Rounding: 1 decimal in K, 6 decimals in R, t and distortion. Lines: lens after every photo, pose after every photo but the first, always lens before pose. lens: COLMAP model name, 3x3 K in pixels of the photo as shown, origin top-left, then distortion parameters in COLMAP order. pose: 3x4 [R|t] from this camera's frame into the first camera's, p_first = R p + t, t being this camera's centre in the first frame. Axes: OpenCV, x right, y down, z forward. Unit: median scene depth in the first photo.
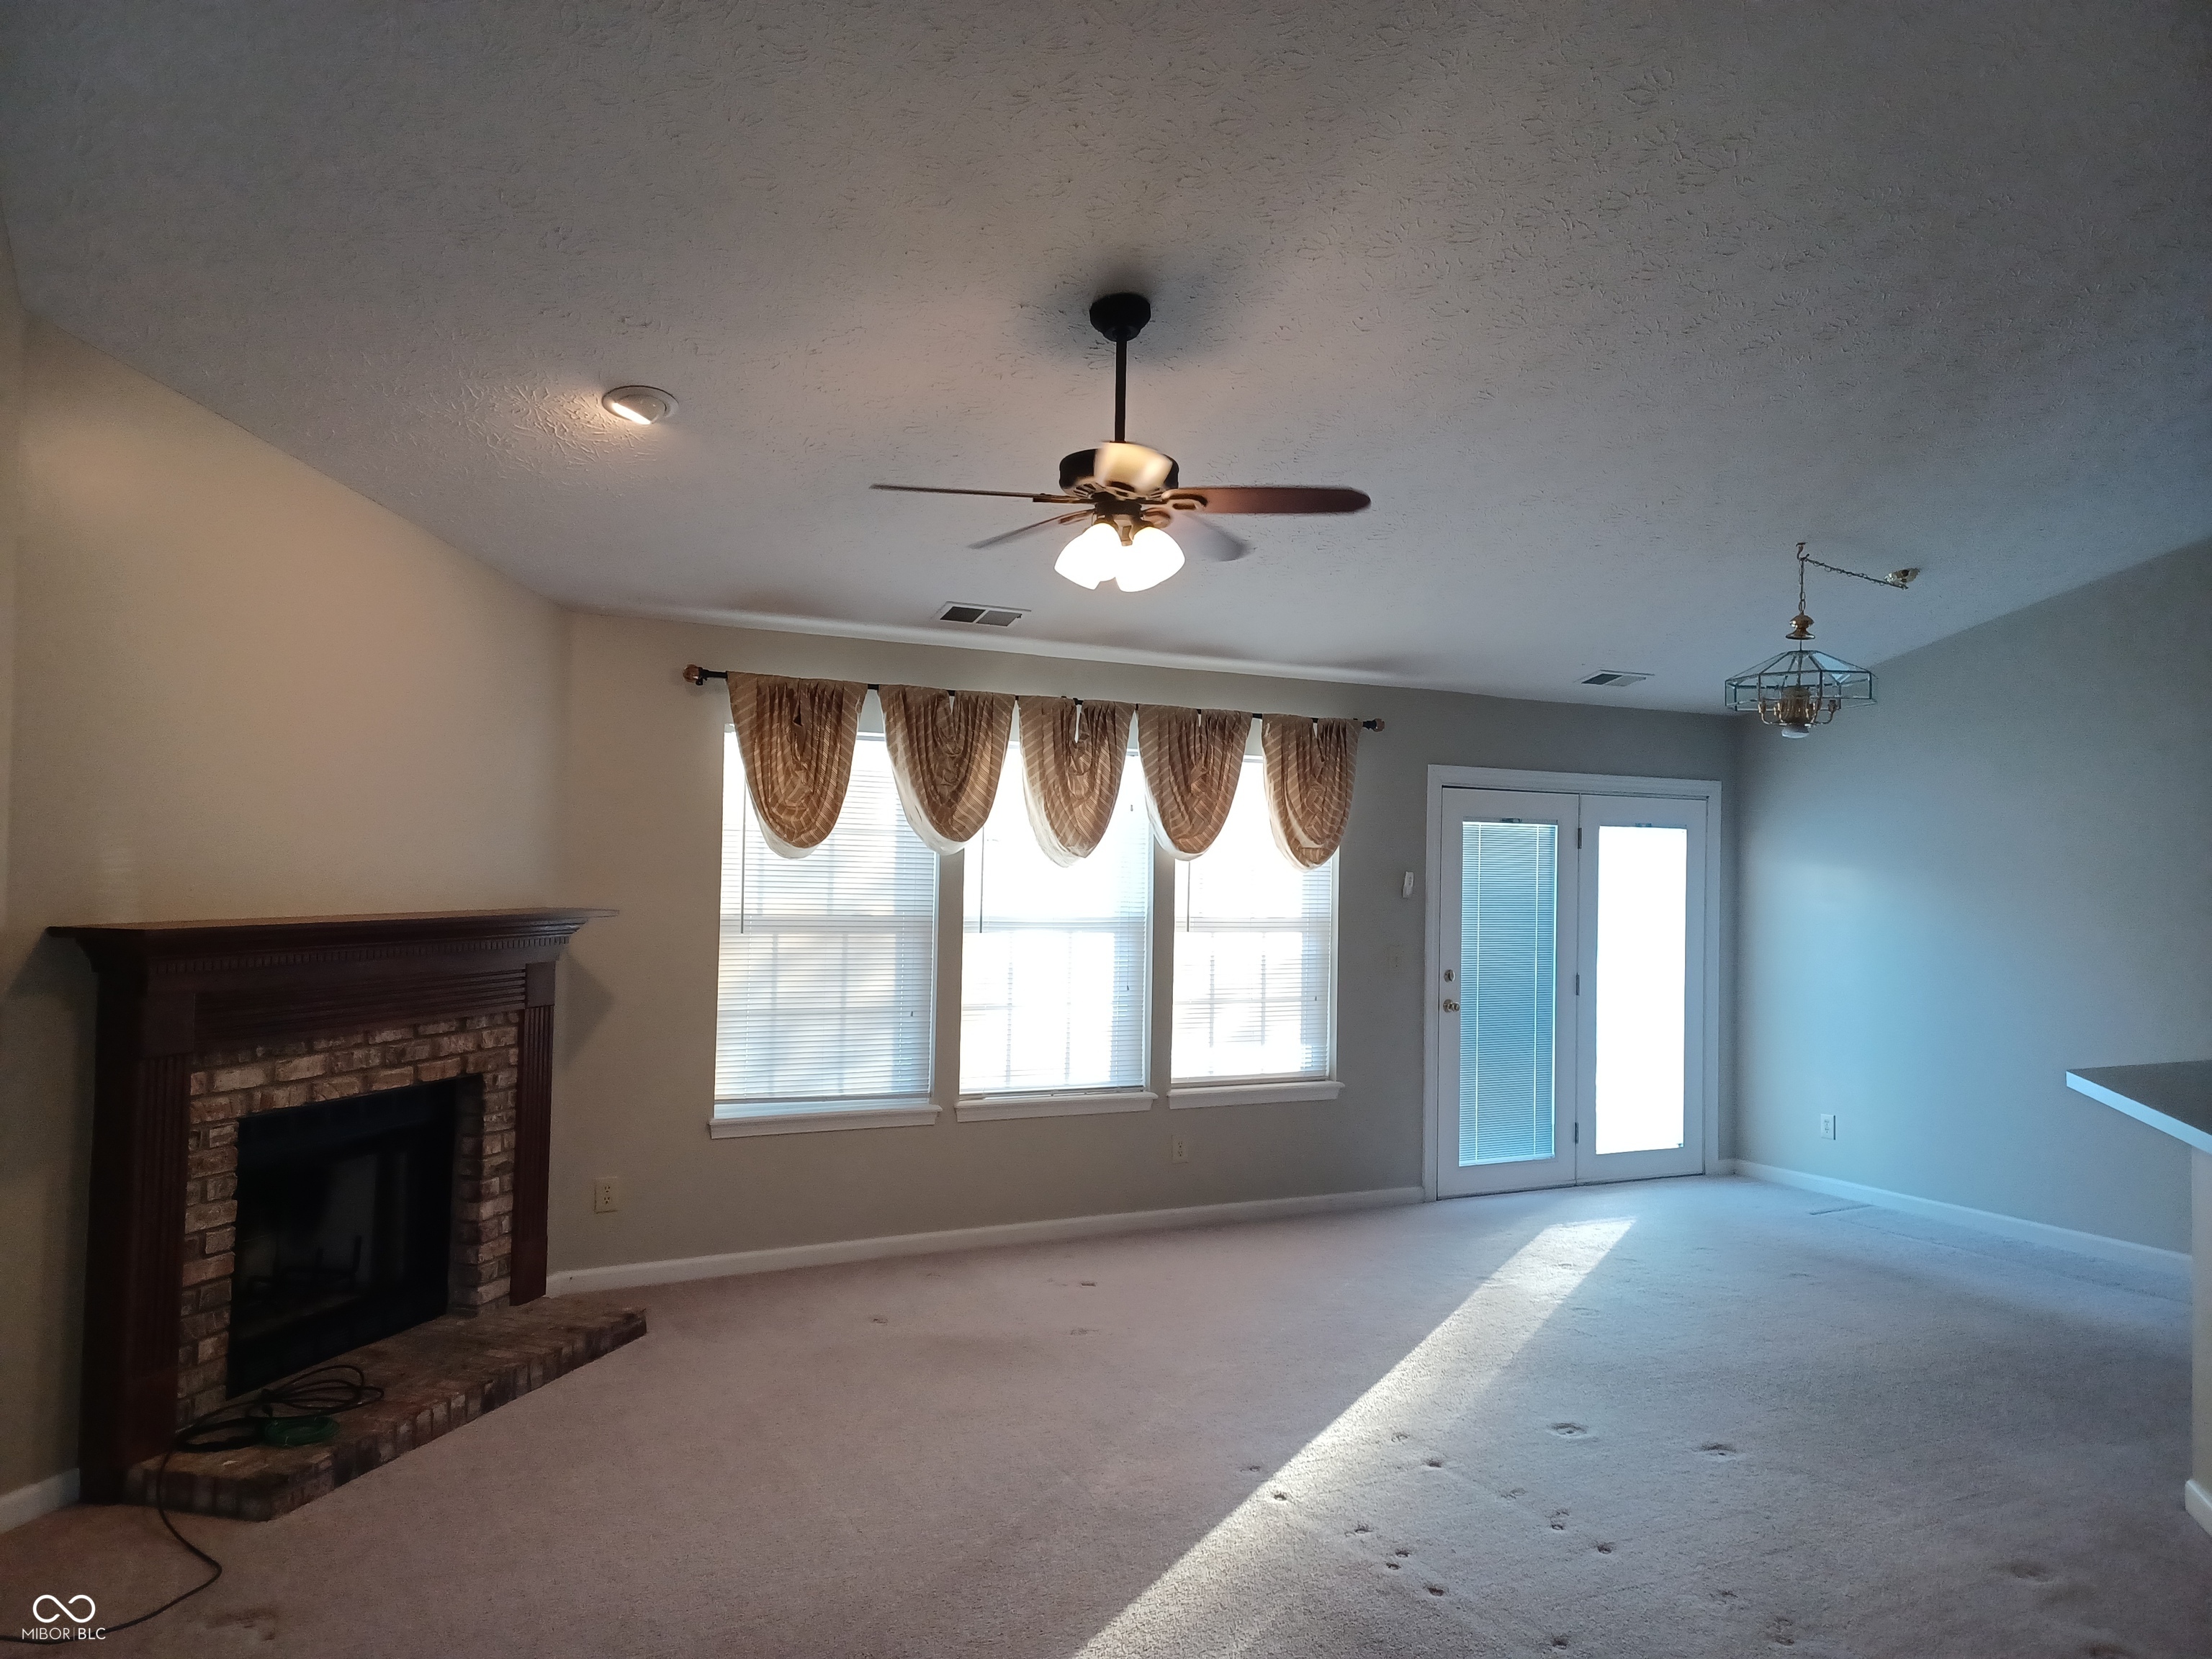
lens RADIAL K [[1568.9, 0, 1106.0], [0, 1568.9, 829.5], [0, 0, 1]] dist [0.096764, -0.046300]
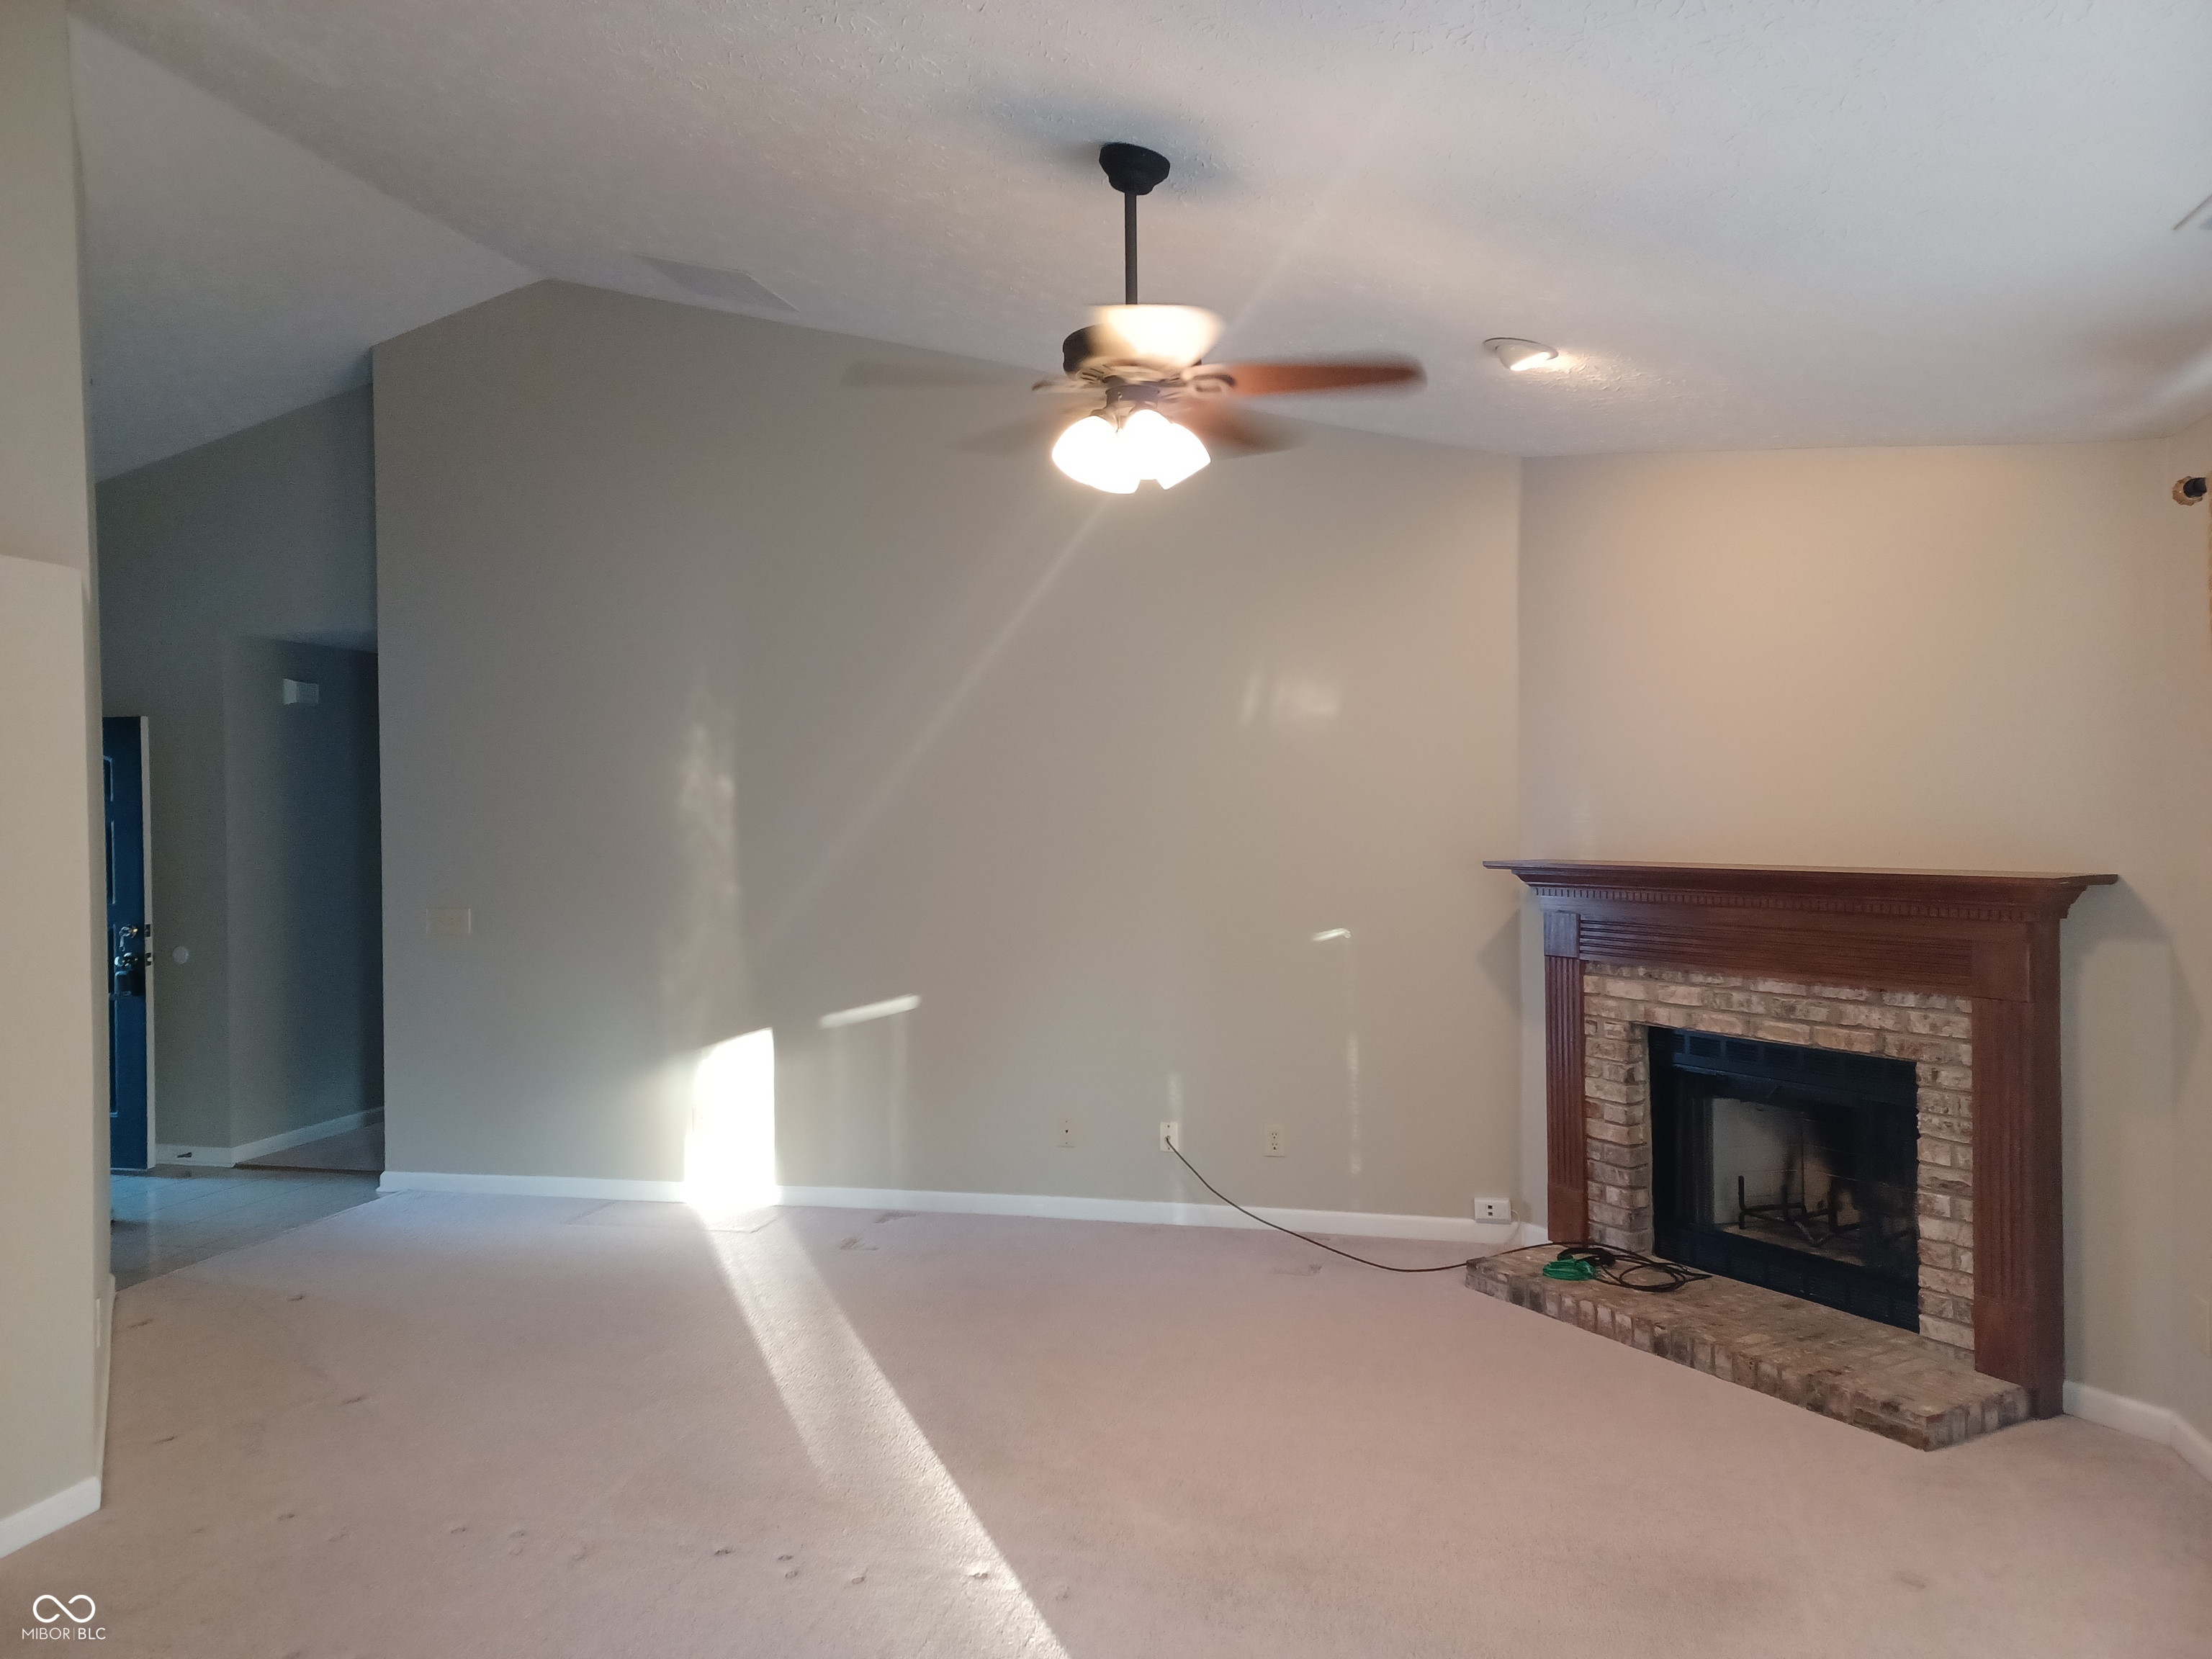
lens RADIAL K [[1582.9, 0, 1155.4], [0, 1582.9, 828.9], [0, 0, 1]] dist [0.010659, 0.001391]
pose [[-0.642511, 0.008949, -0.766224, 0.432432], [0.023850, 0.999681, -0.008324, 0.023517], [0.765905, -0.023623, -0.642519, 1.051126]]
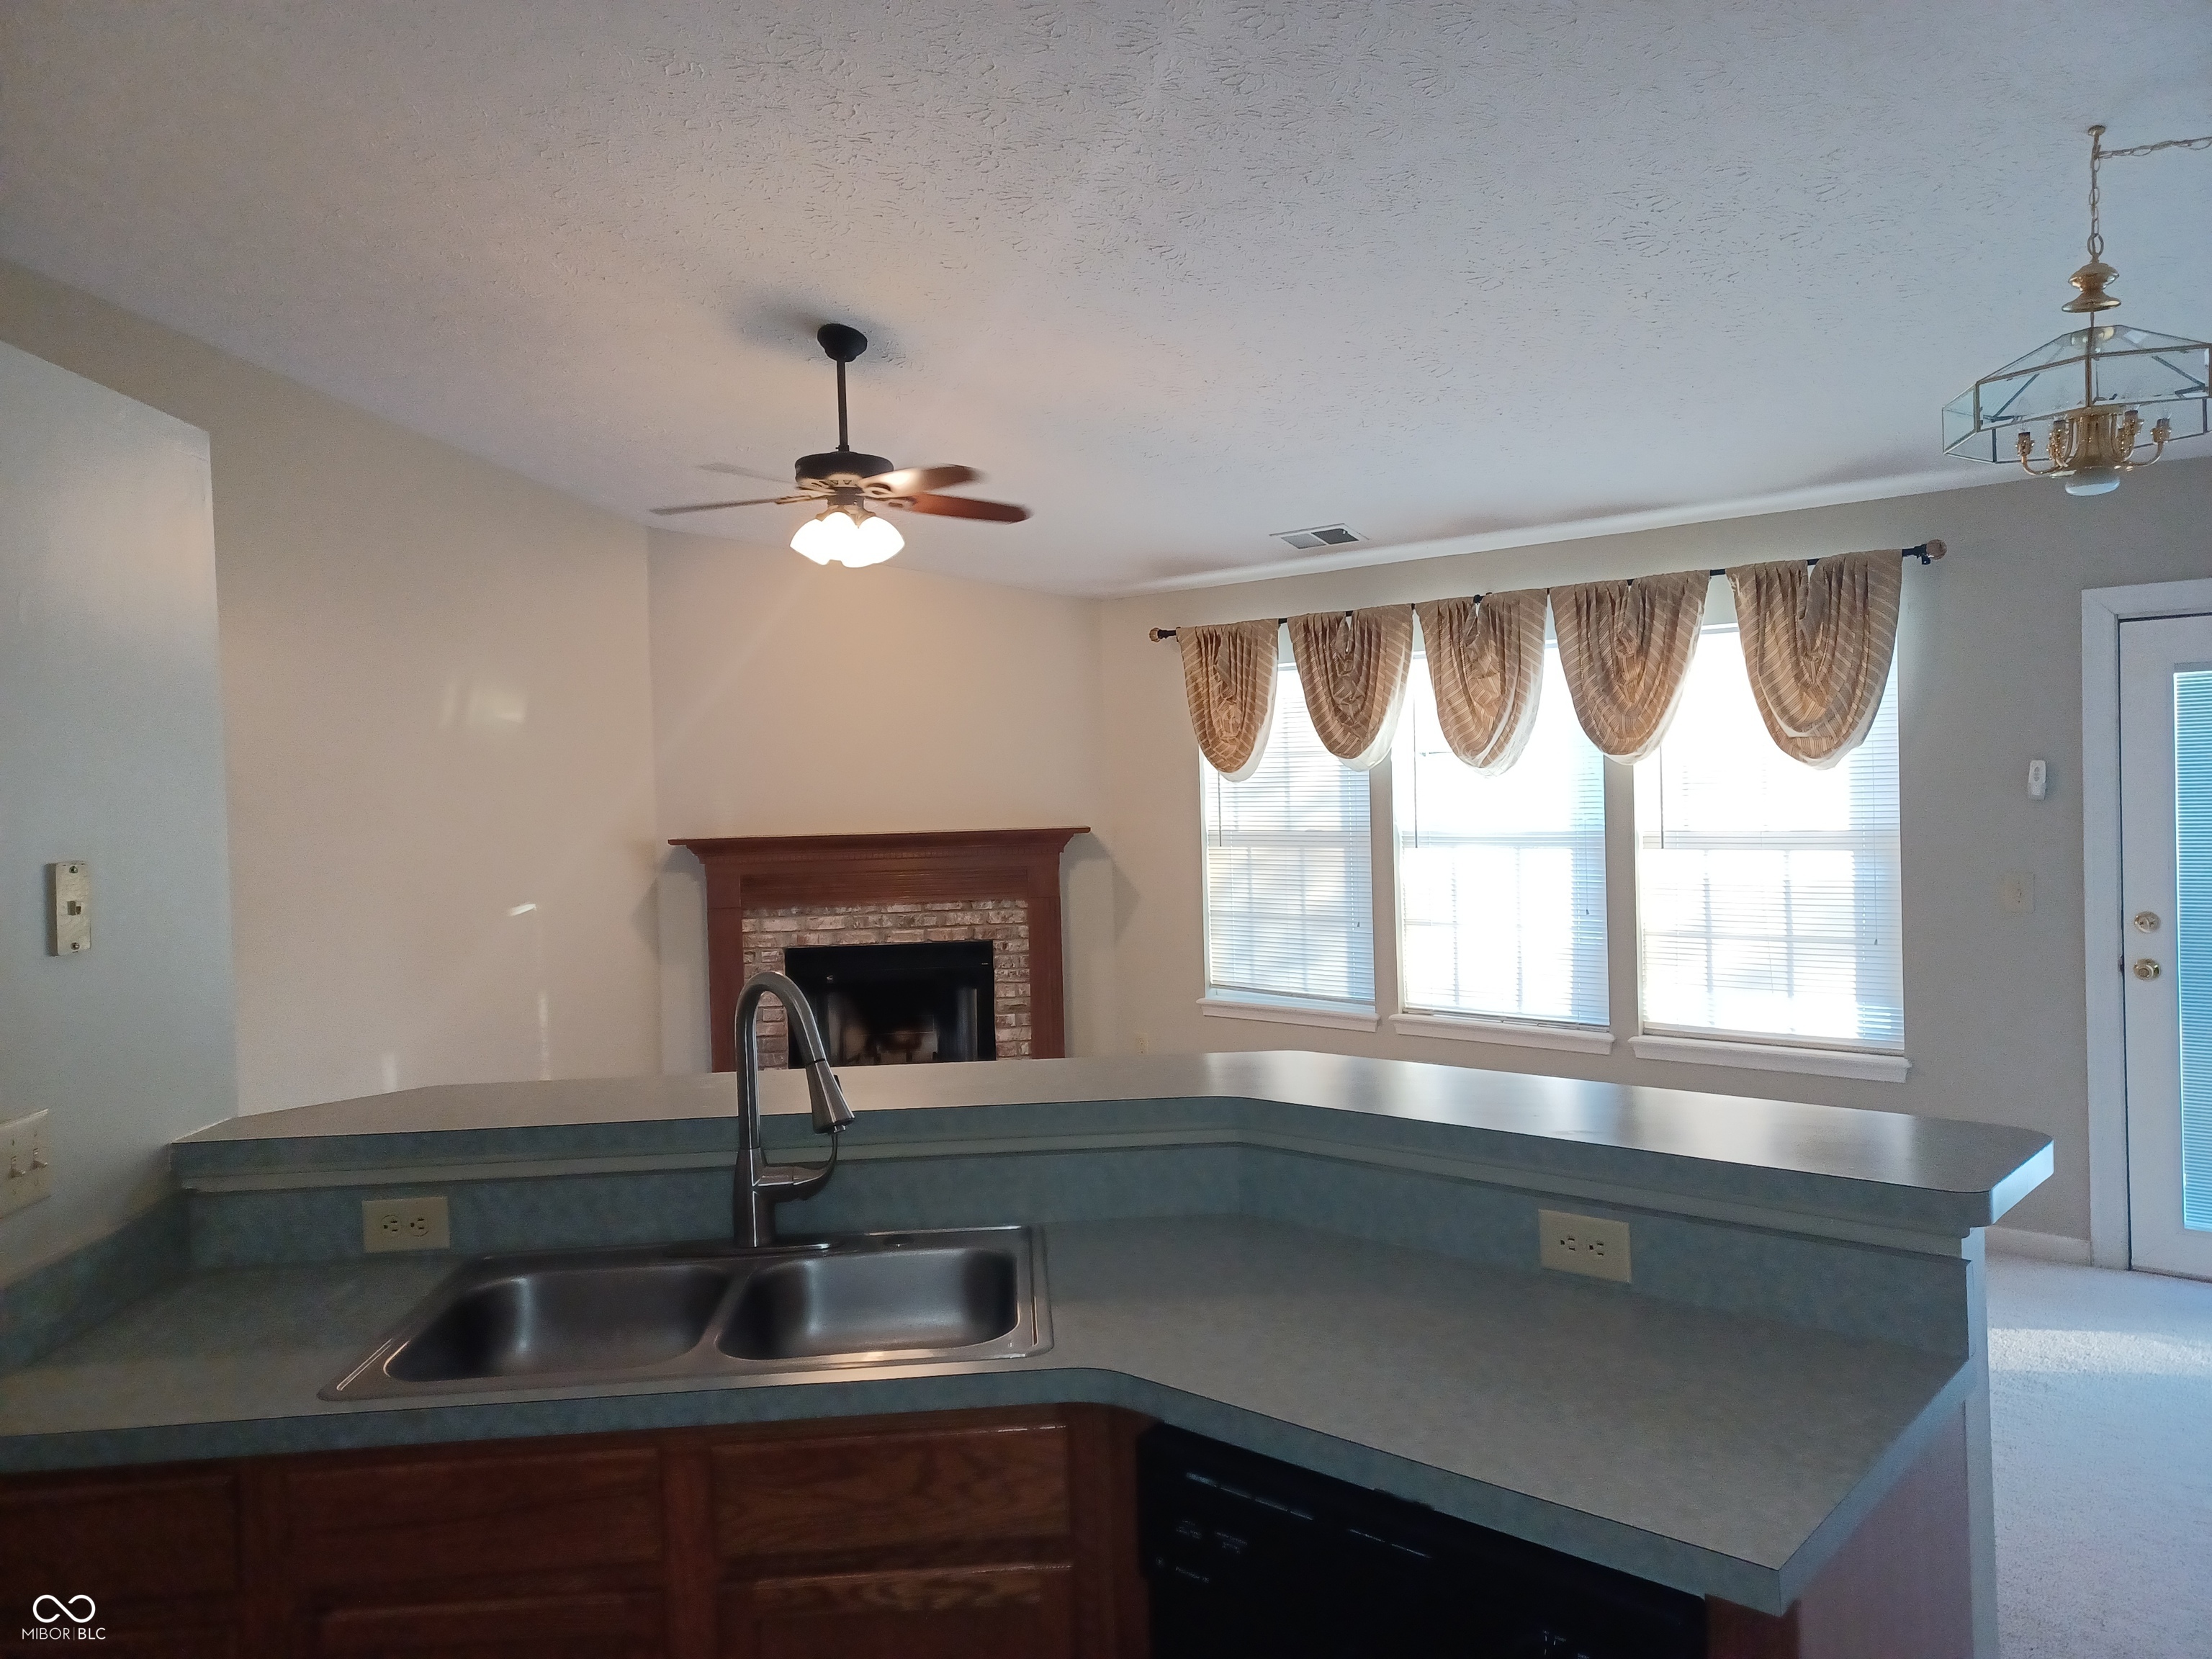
lens RADIAL K [[1568.9, 0, 1106.0], [0, 1568.9, 829.5], [0, 0, 1]] dist [0.096764, -0.046300]
pose [[0.376290, -0.004711, -0.926490, 0.827212], [0.054428, 0.998372, 0.017030, 0.028717], [0.924902, -0.056835, 0.375934, 0.480586]]
